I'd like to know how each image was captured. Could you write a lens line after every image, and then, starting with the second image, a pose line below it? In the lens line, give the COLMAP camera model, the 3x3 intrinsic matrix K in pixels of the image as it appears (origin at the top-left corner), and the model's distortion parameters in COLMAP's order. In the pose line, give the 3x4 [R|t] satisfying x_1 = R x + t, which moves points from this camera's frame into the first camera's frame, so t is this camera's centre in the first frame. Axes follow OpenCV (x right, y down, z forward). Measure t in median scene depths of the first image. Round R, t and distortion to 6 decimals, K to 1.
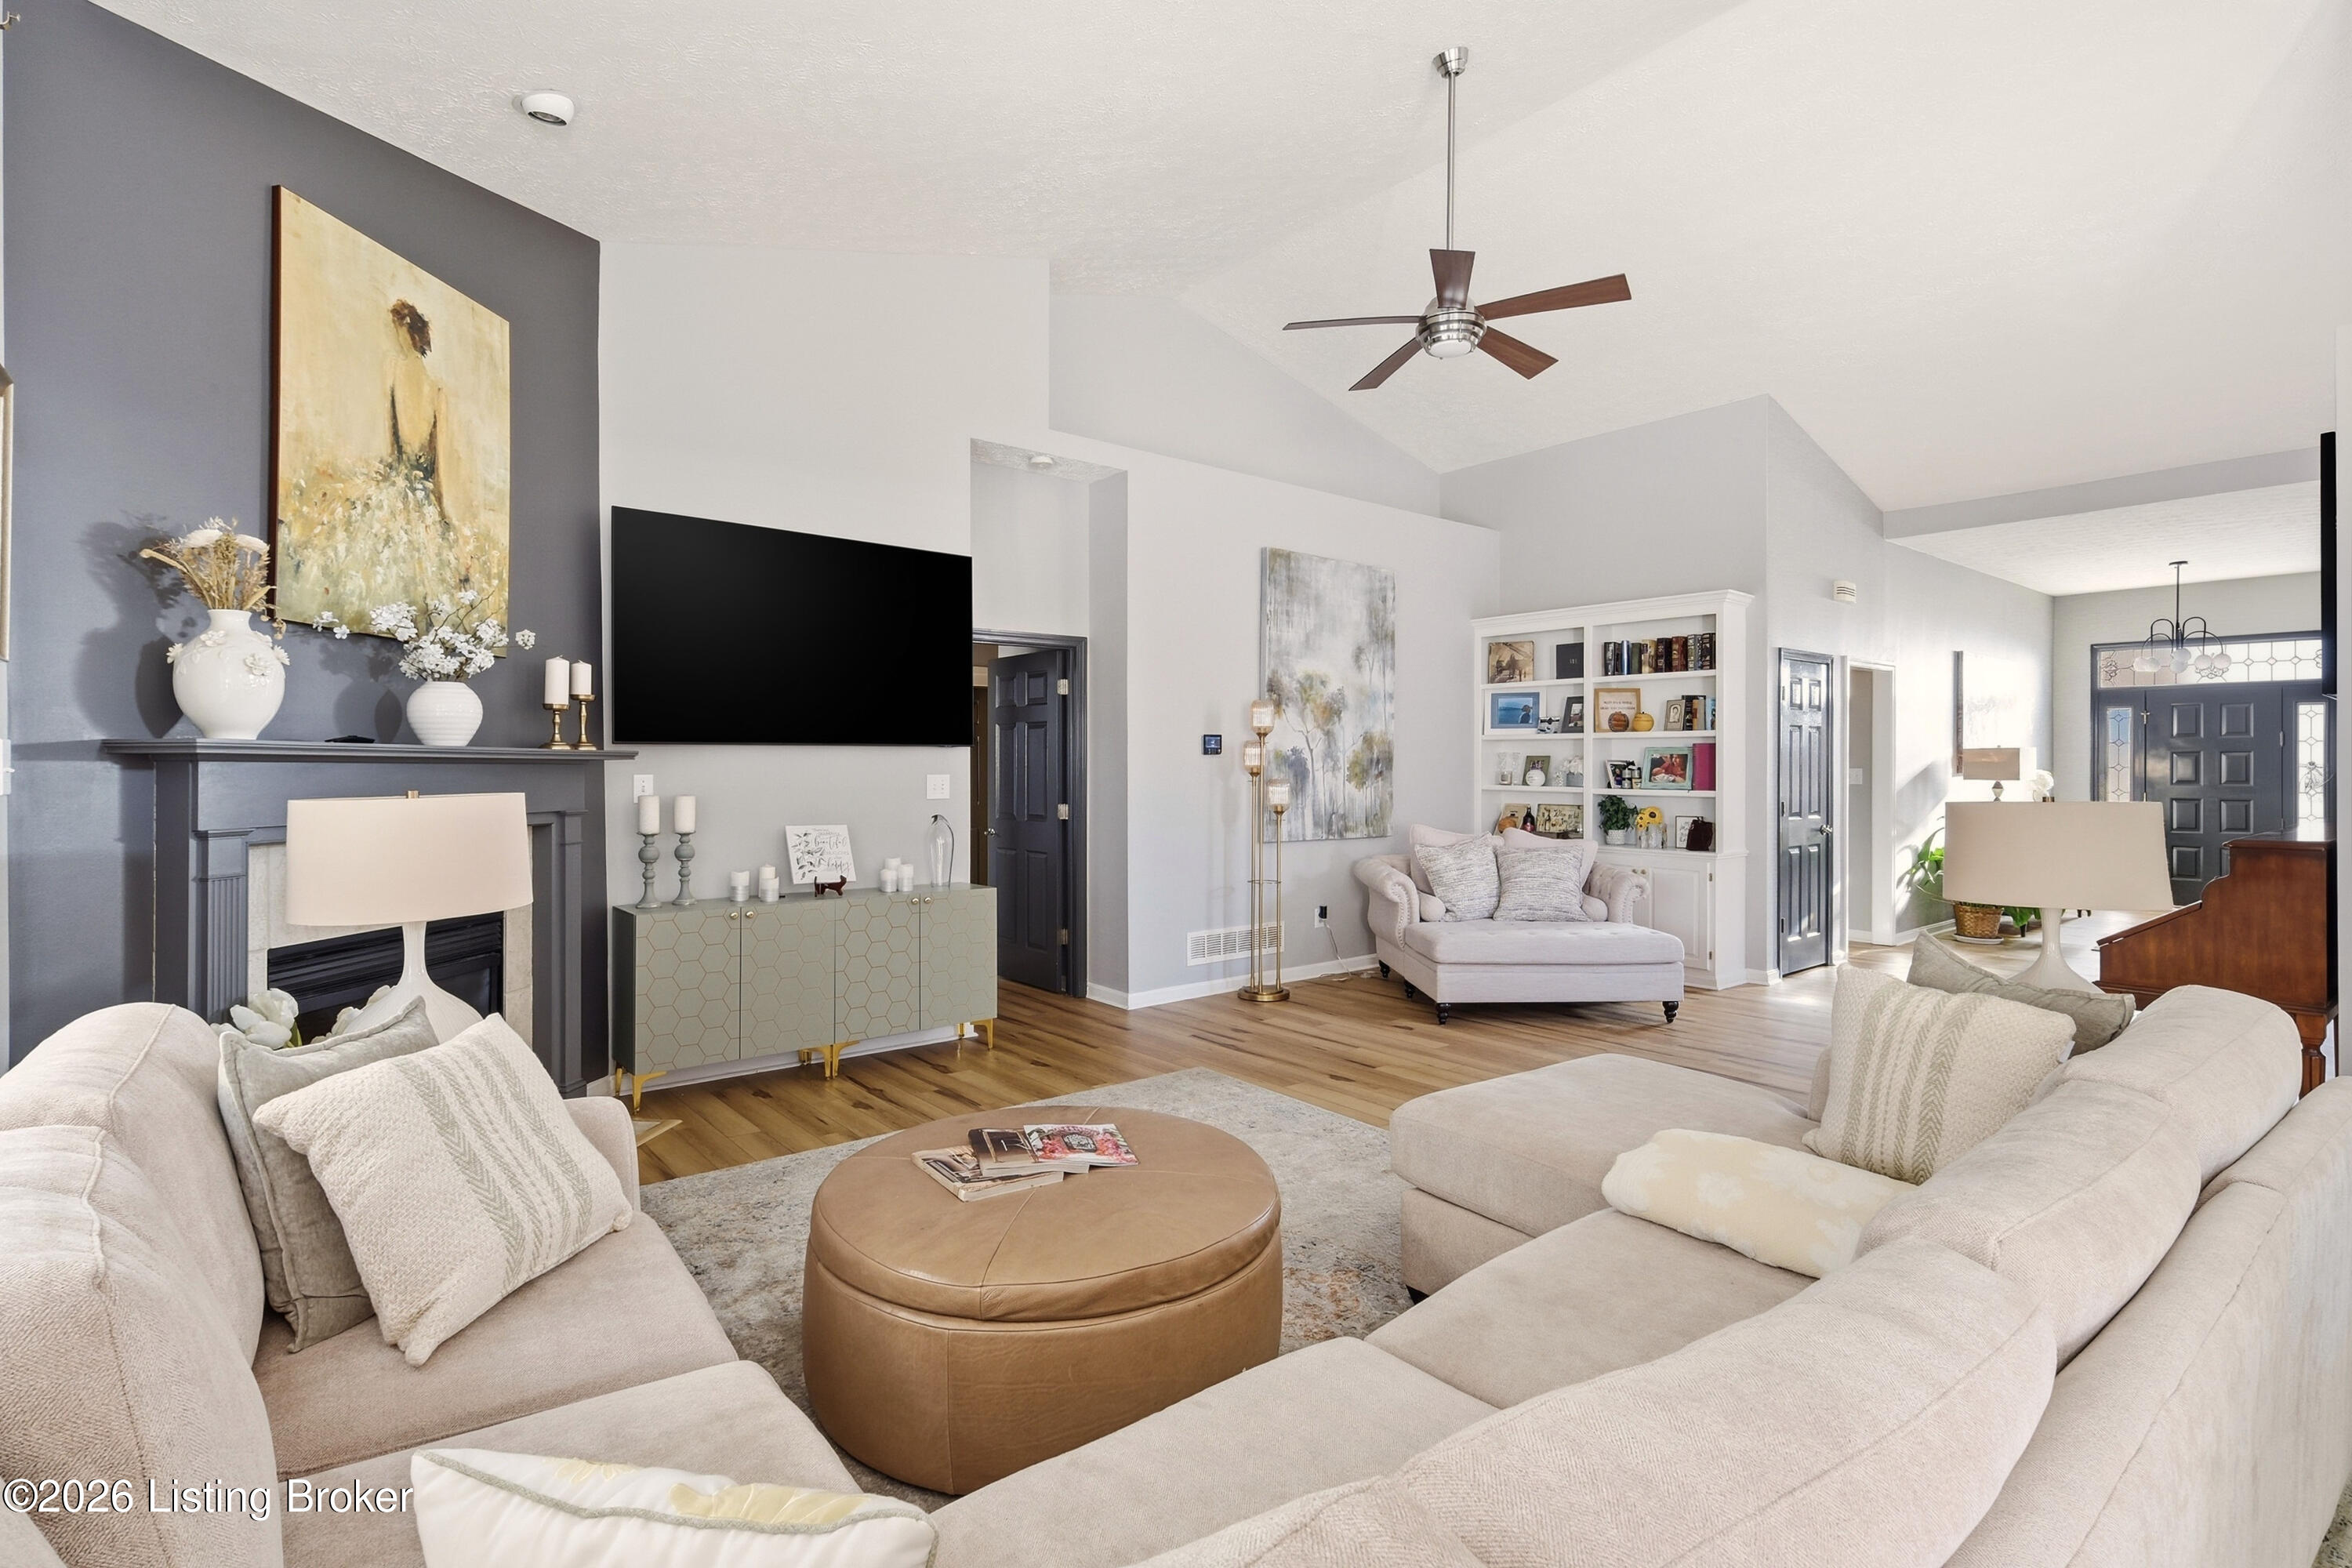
lens RADIAL K [[1104.1, 0, 1182.6], [0, 1104.1, 779.1], [0, 0, 1]] dist [-0.001735, -0.000021]
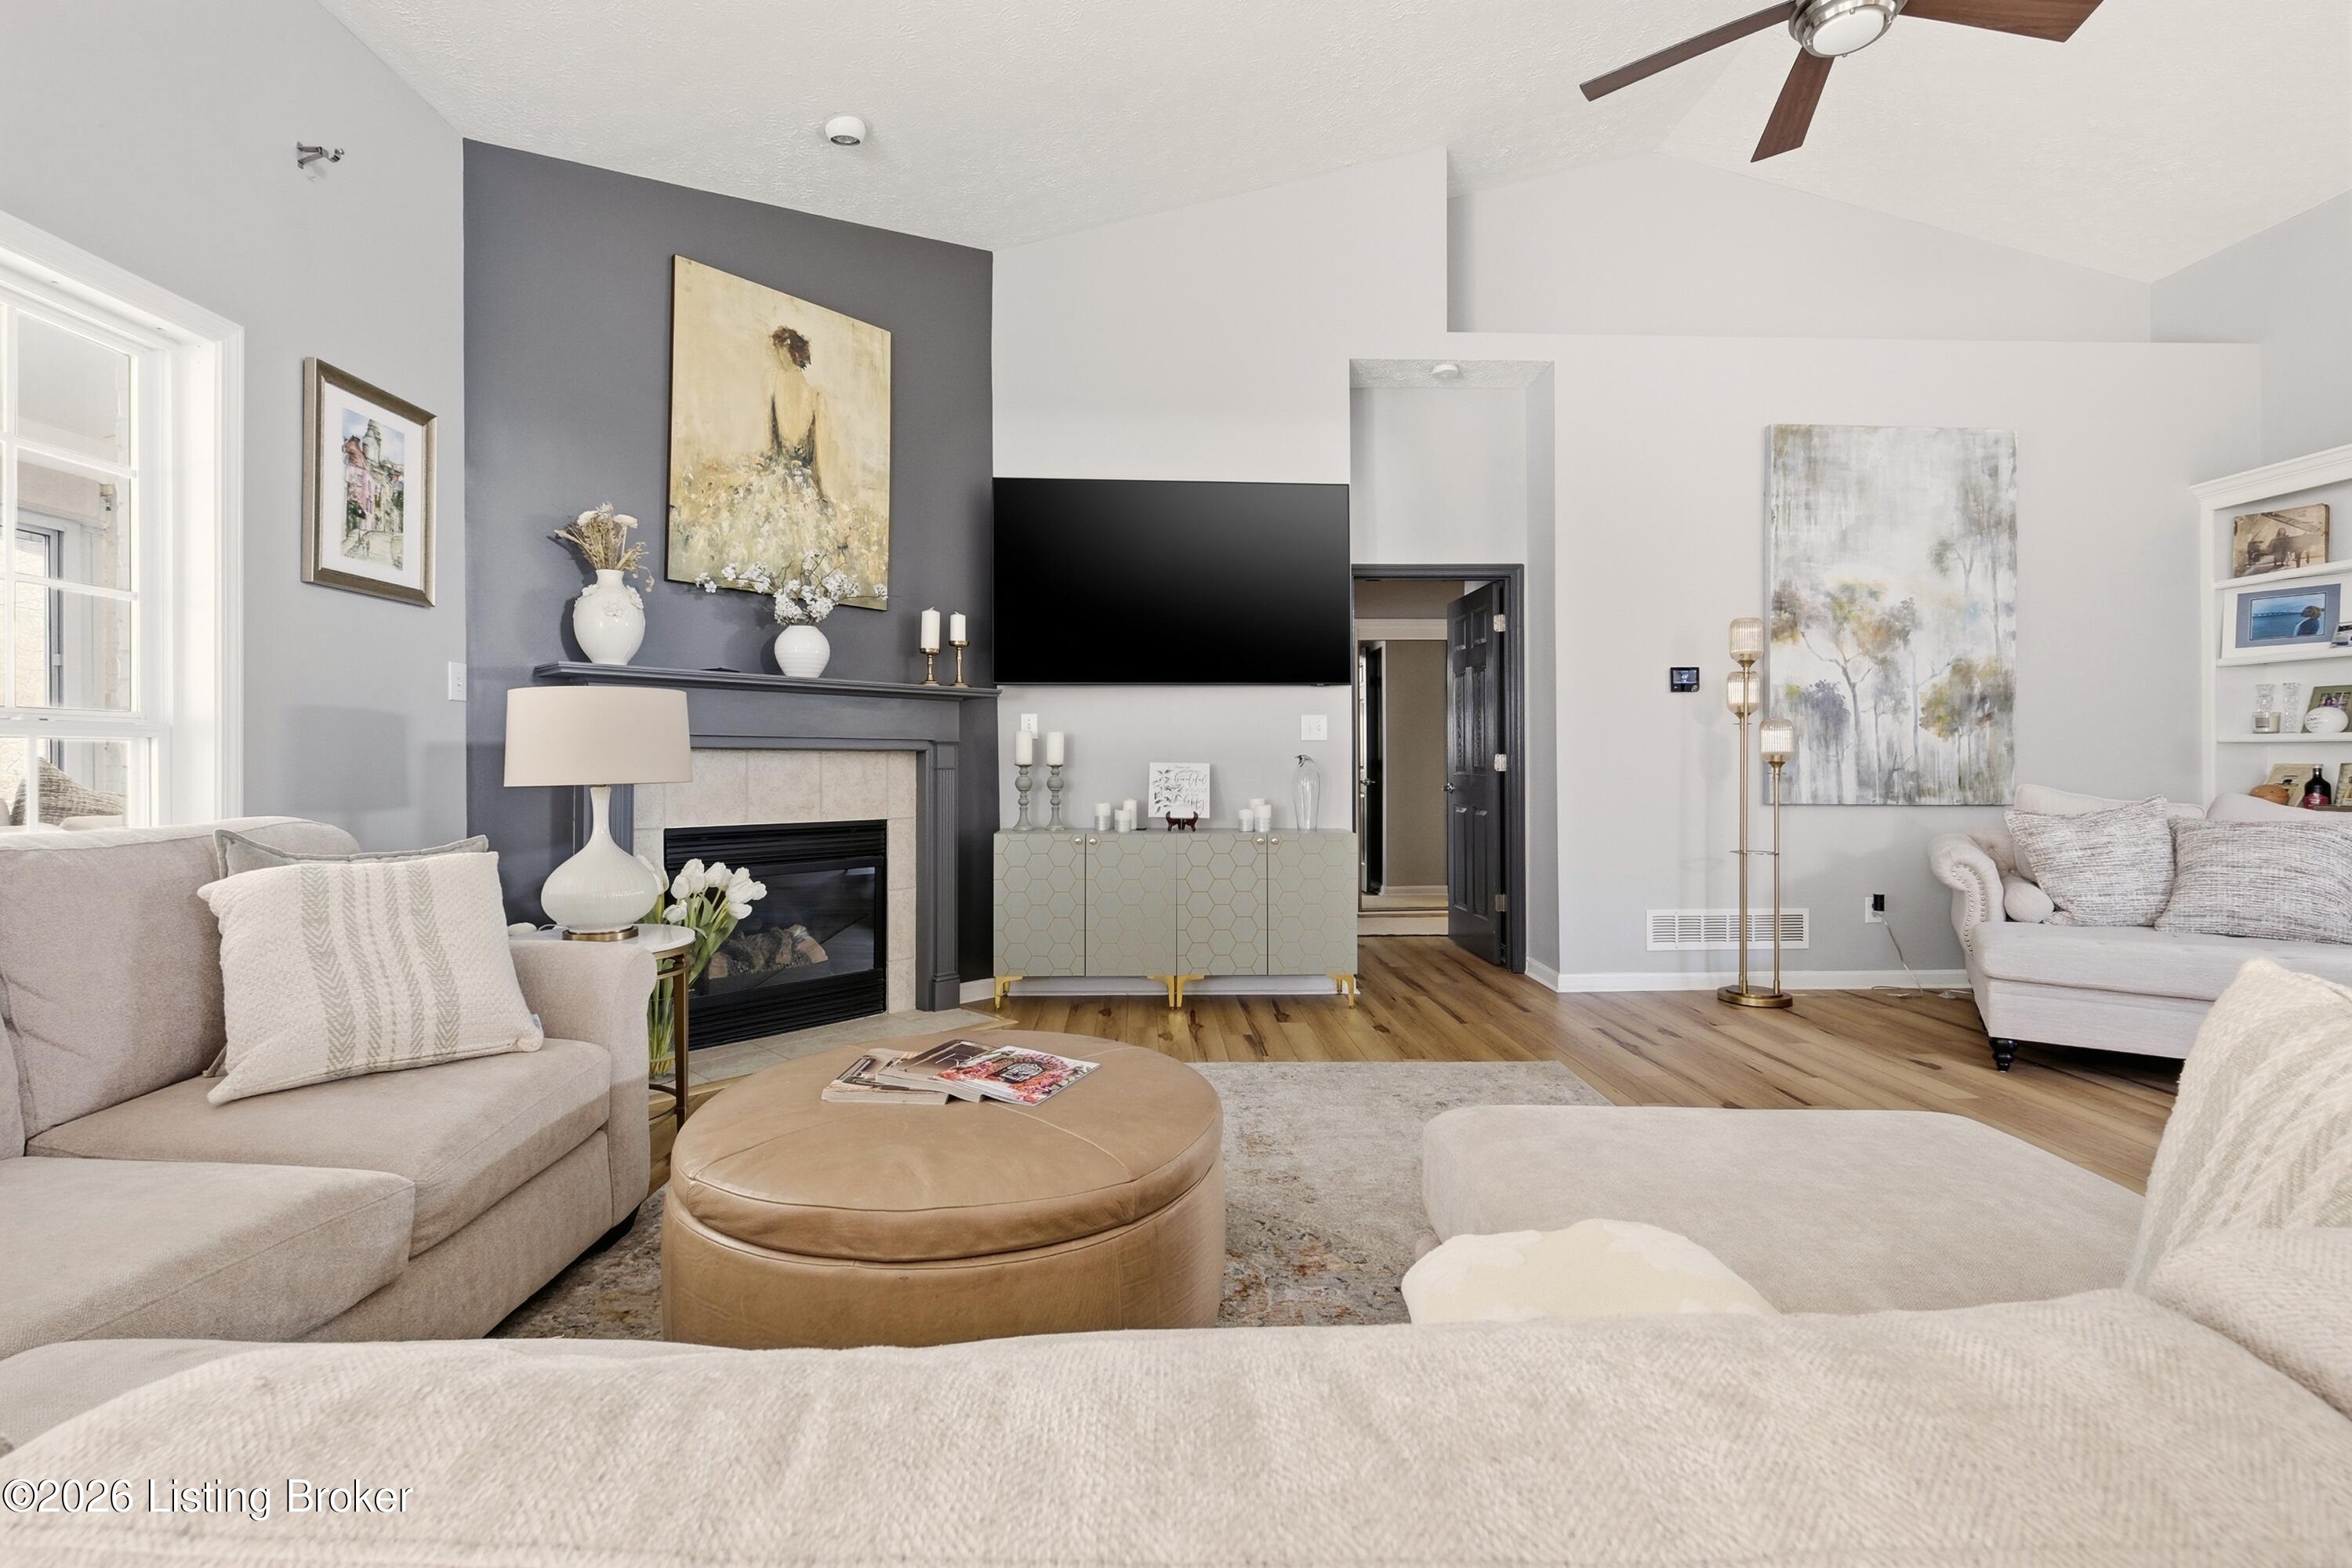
lens RADIAL K [[1050.0, 0, 1183.3], [0, 1050.0, 763.4], [0, 0, 1]] dist [-0.002265, 0.001993]
pose [[0.798220, -0.001279, -0.602365, 0.213899], [-0.004417, 0.999958, -0.007977, 0.041001], [0.602350, 0.009028, 0.798181, 0.181527]]
